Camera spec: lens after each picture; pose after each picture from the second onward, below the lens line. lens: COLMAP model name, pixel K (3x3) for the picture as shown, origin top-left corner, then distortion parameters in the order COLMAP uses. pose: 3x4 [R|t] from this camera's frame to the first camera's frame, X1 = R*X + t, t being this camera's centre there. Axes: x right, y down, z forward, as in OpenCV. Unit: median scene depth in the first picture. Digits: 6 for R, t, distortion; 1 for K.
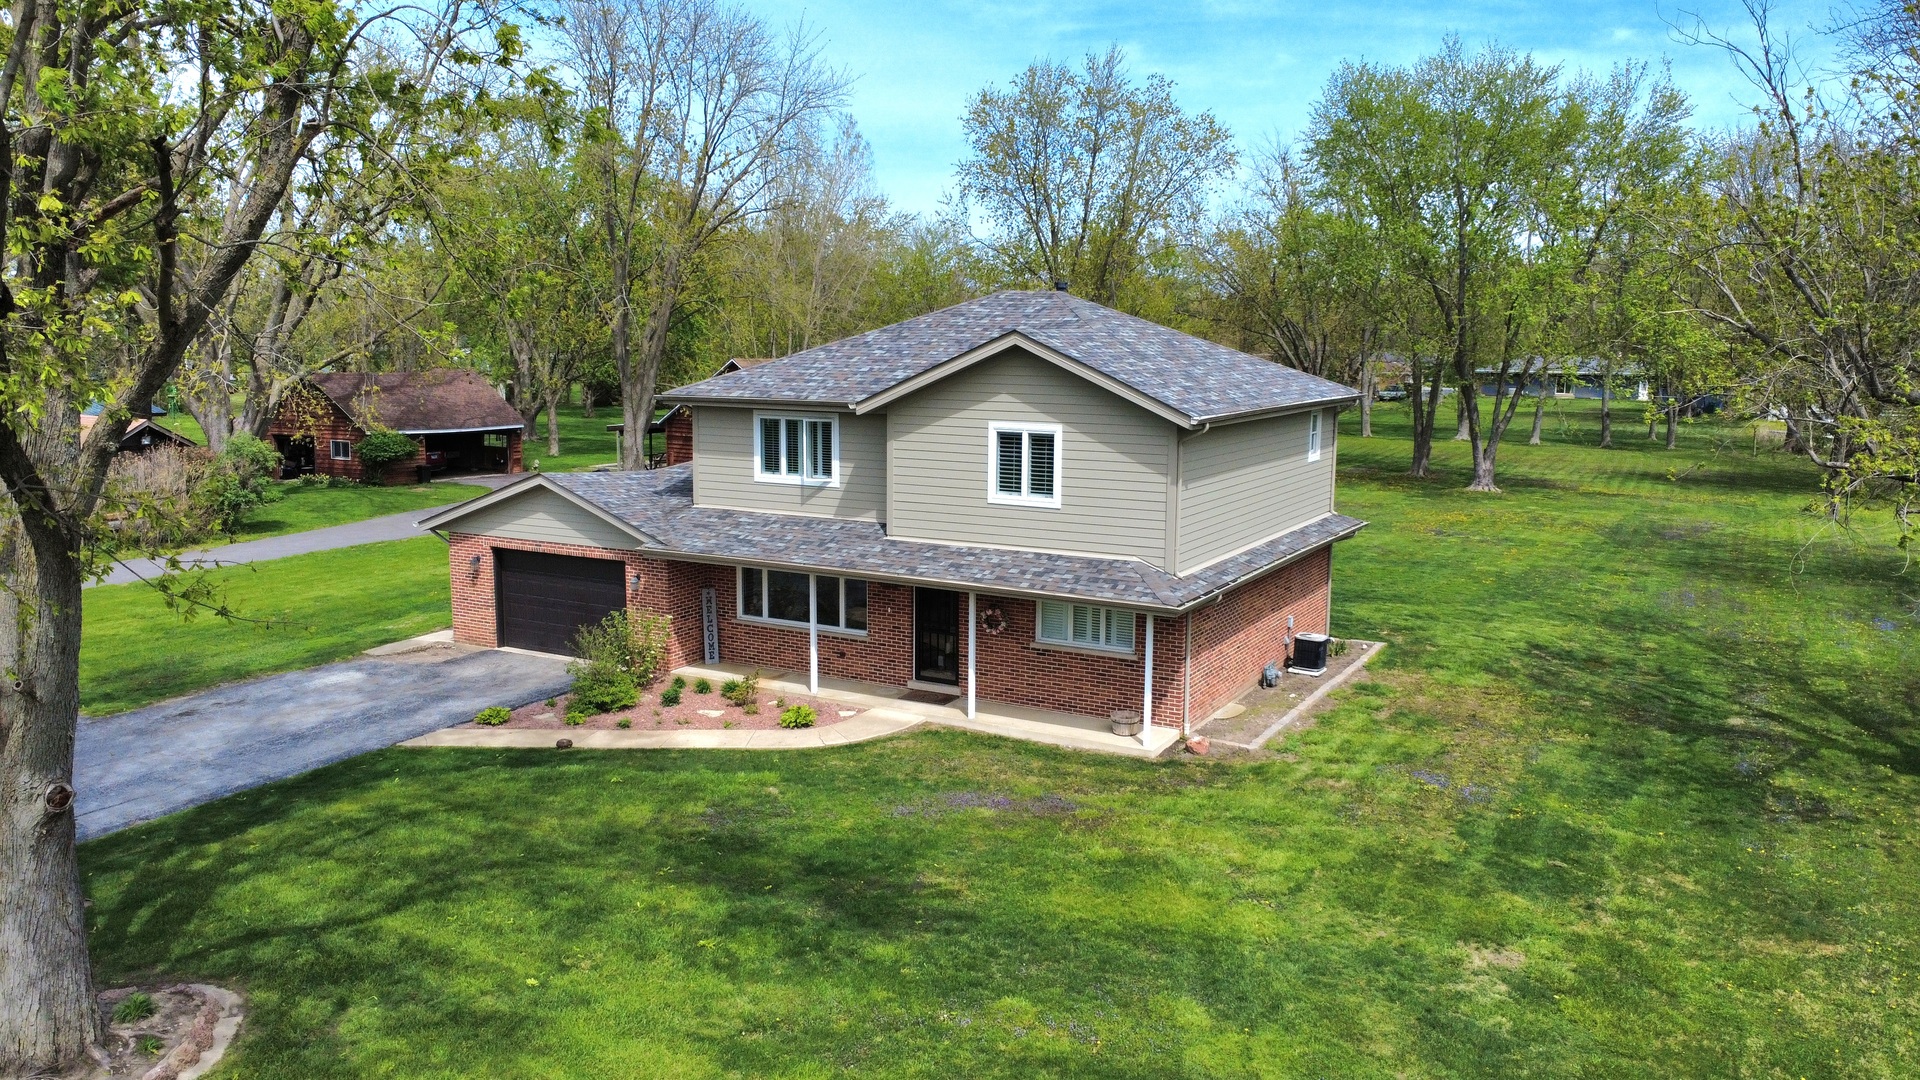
lens RADIAL K [[1433.9, 0, 958.2], [0, 1433.9, 545.8], [0, 0, 1]] dist [-0.034350, 0.001073]
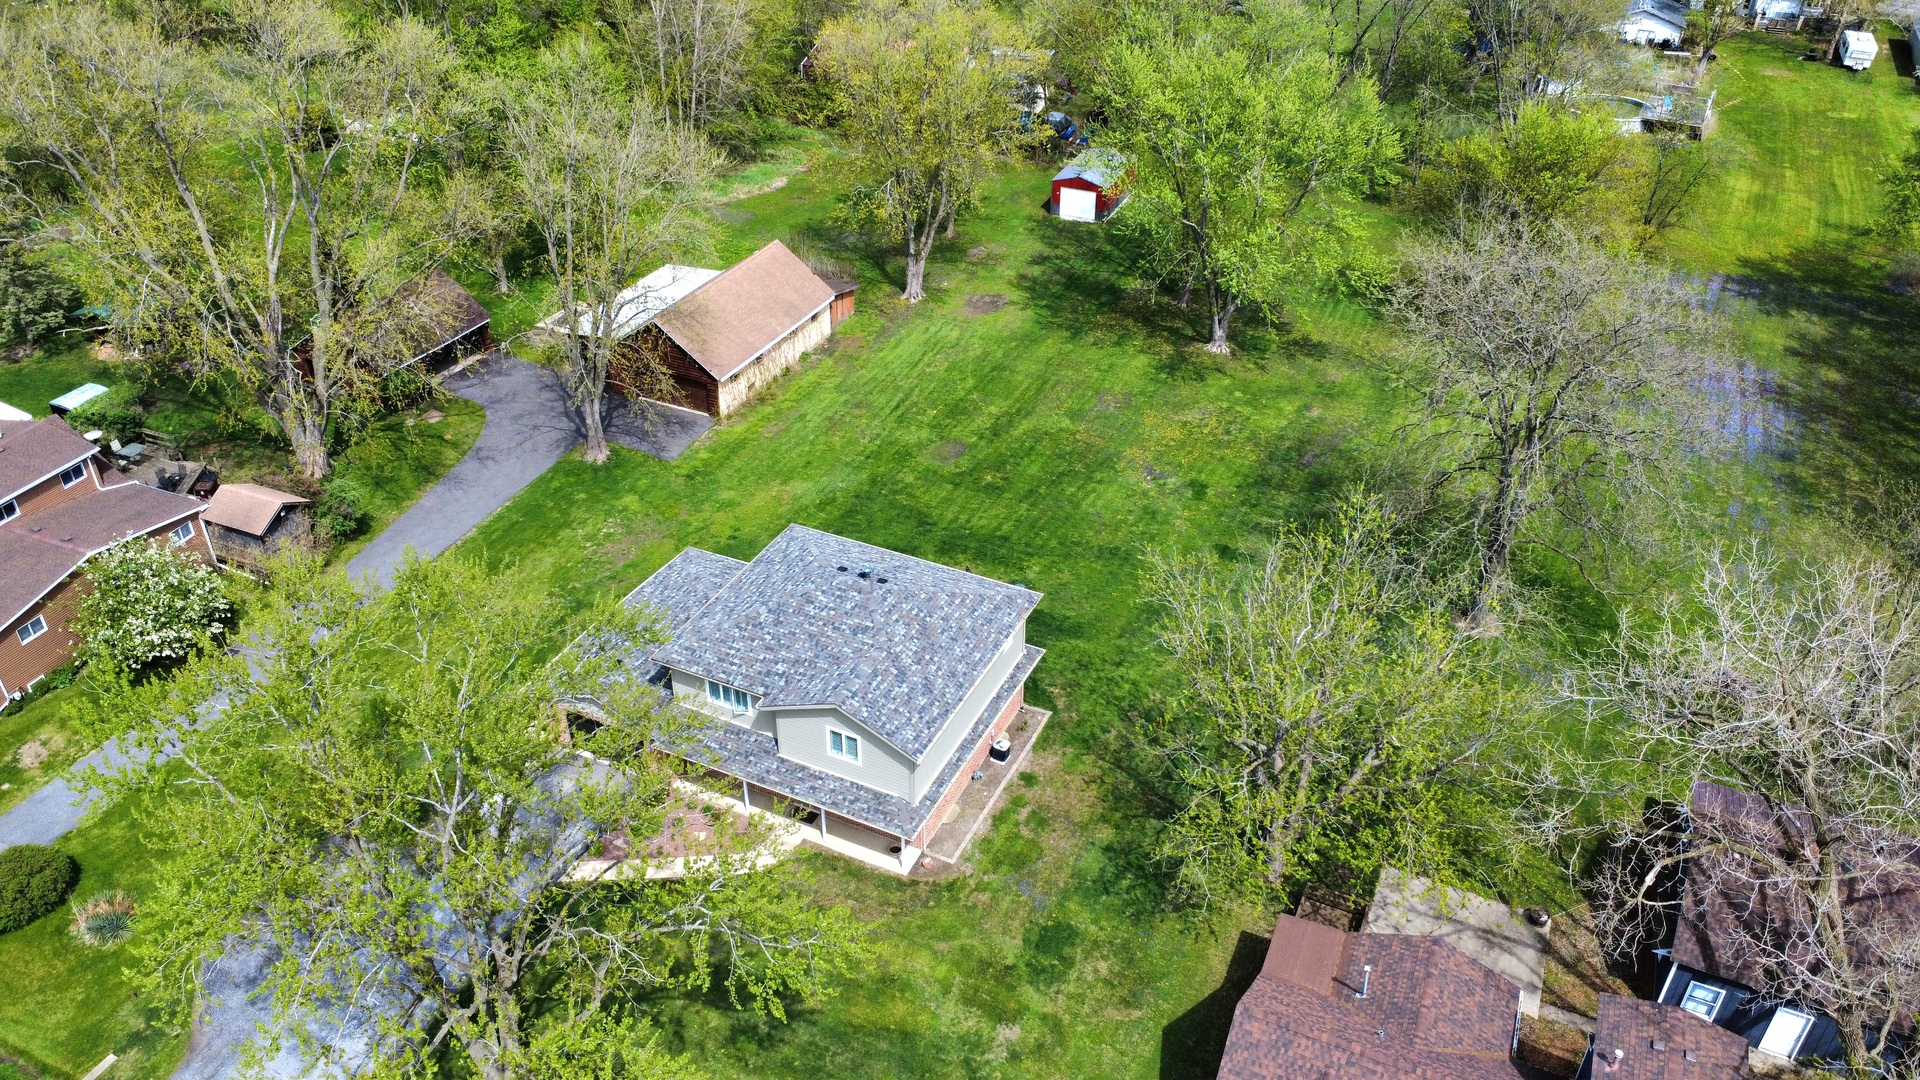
lens RADIAL K [[1433.9, 0, 962.5], [0, 1433.9, 544.1], [0, 0, 1]] dist [-0.034350, 0.001073]
pose [[0.996768, -0.040873, 0.069164, 0.083579], [0.008193, 0.908138, 0.418590, -1.156066], [-0.079920, -0.416670, 0.905538, -0.750440]]
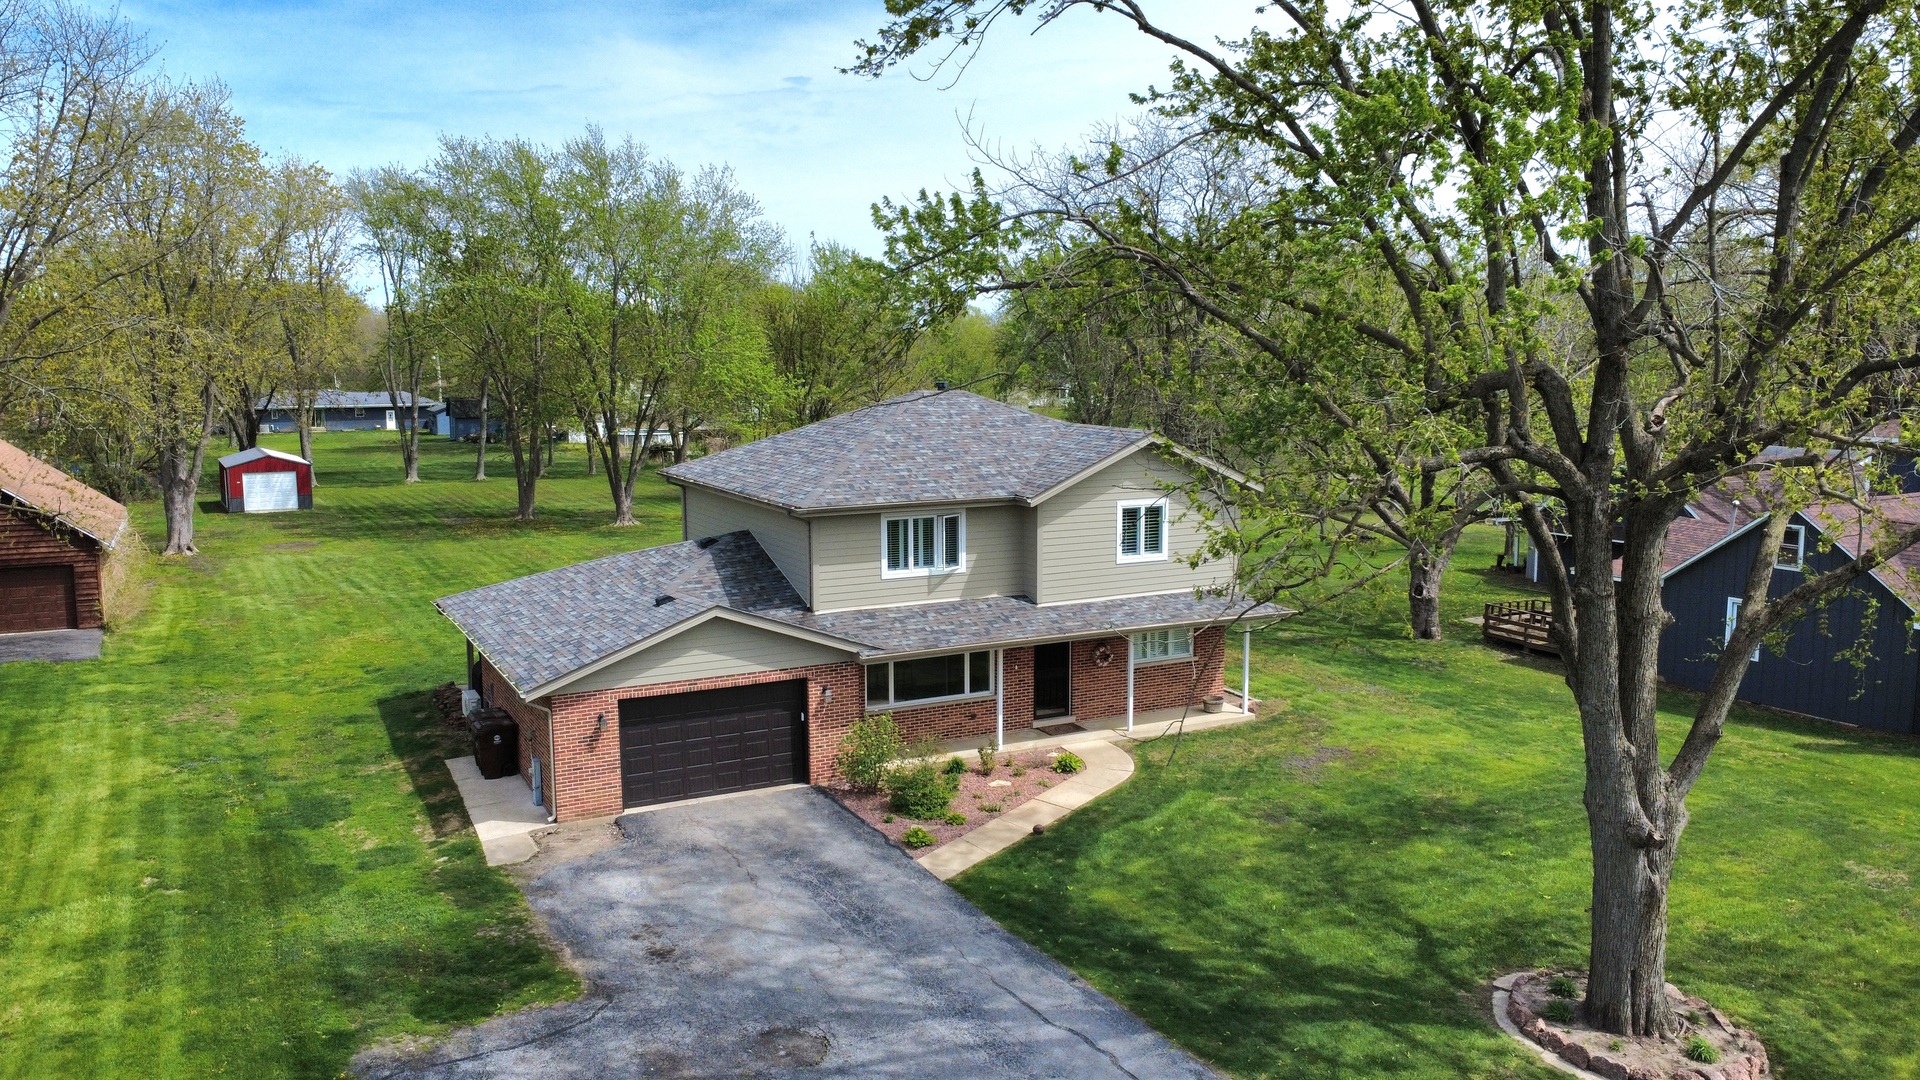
lens RADIAL K [[1433.9, 0, 954.2], [0, 1433.9, 532.6], [0, 0, 1]] dist [-0.034350, 0.001073]
pose [[0.544428, -0.116153, 0.830727, -1.122219], [0.133678, 0.989723, 0.050776, -0.142416], [-0.828087, 0.083406, 0.554360, 0.397159]]
